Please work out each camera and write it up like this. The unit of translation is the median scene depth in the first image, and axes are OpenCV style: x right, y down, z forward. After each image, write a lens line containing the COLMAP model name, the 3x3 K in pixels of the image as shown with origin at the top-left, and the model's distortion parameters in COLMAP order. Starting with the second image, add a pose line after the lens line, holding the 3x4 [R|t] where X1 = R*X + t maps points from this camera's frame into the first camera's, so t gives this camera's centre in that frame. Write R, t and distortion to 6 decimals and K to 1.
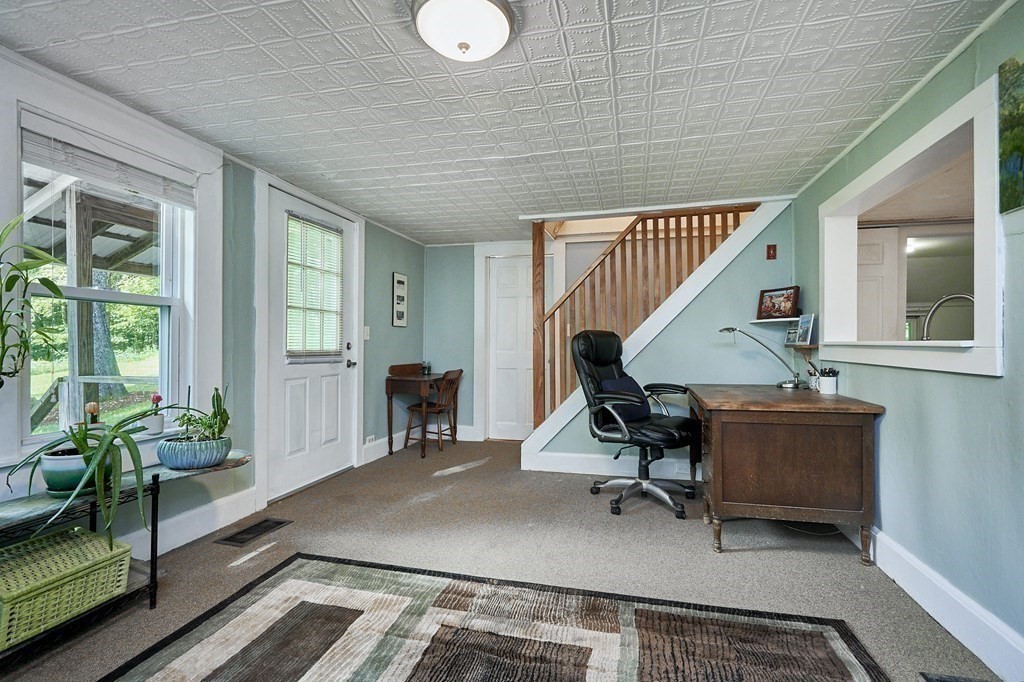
lens RADIAL K [[441.4, 0, 517.9], [0, 441.4, 342.9], [0, 0, 1]] dist [0.000691, 0.000810]
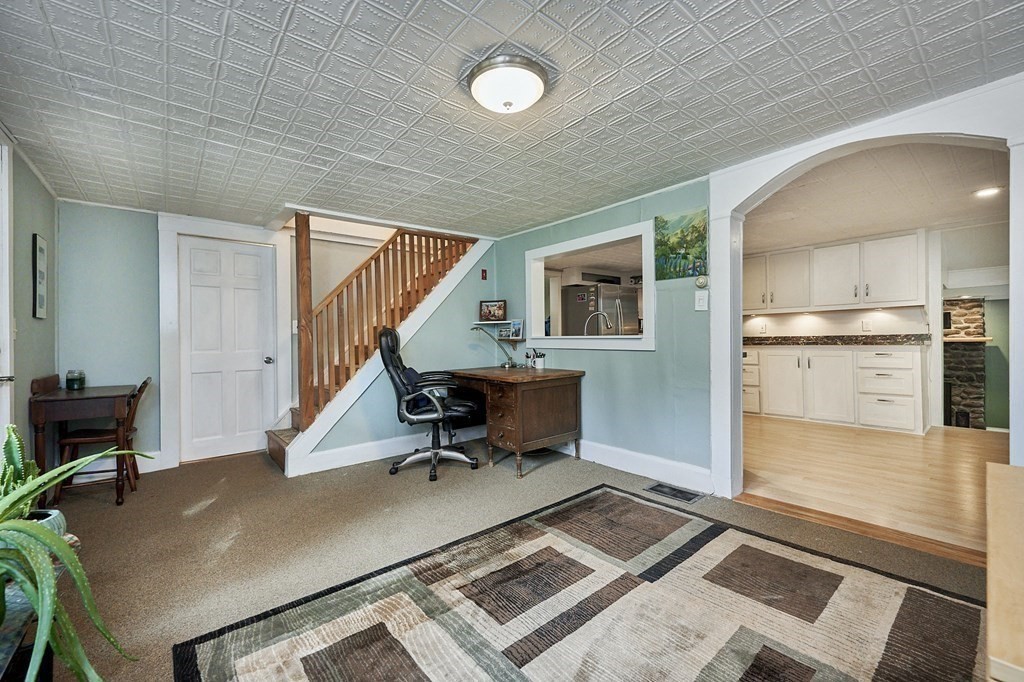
lens RADIAL K [[410.9, 0, 512.9], [0, 410.9, 338.1], [0, 0, 1]] dist [-0.001910, 0.000294]
pose [[0.605897, -0.009723, 0.795483, -0.521977], [0.012601, 0.999917, 0.002624, -0.002084], [-0.795443, 0.008434, 0.605970, 0.139479]]
